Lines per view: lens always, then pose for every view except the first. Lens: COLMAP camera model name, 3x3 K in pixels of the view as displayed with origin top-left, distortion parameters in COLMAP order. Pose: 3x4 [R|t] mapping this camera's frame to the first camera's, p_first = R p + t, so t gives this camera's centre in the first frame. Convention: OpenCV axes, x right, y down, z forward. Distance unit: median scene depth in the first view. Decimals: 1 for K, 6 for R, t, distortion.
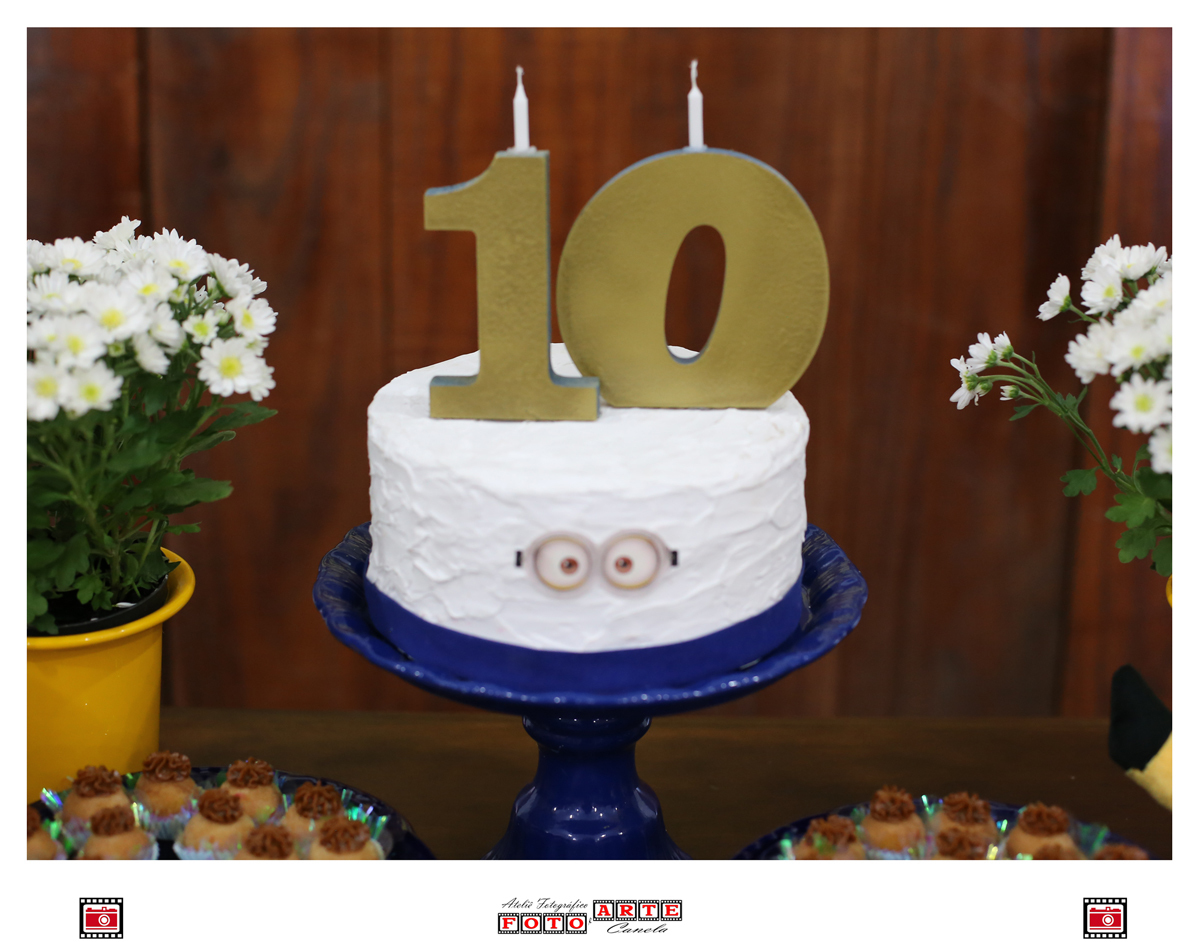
lens RADIAL K [[2001.9, 0, 600.0], [0, 2001.9, 471.0], [0, 0, 1]] dist [-0.224596, -0.011041]
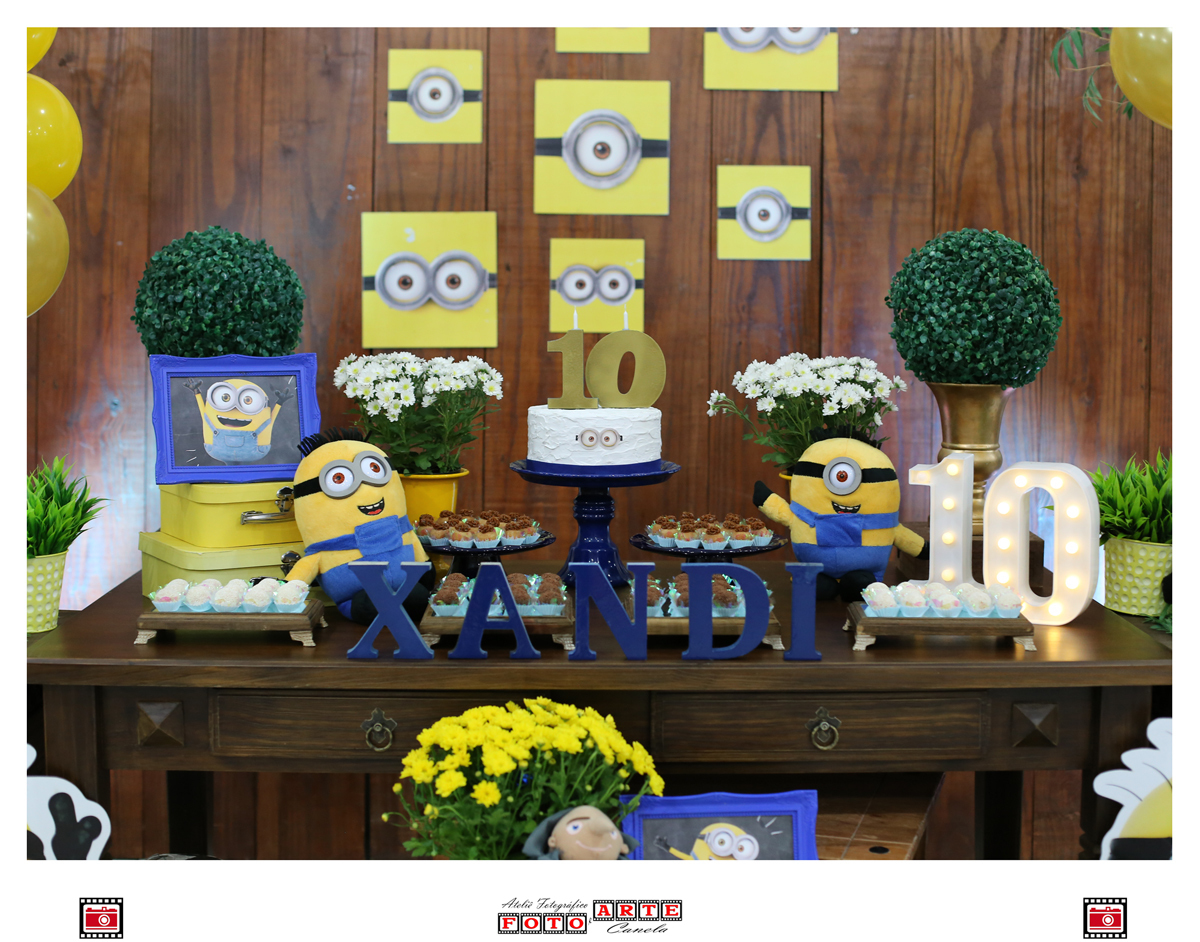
lens RADIAL K [[1732.4, 0, 600.0], [0, 1732.4, 471.0], [0, 0, 1]] dist [-0.123748, 0.076245]
pose [[0.999602, -0.003169, 0.028033, -0.083762], [0.009737, 0.971356, -0.237428, 0.806464], [-0.026477, 0.237606, 0.971001, -1.896119]]
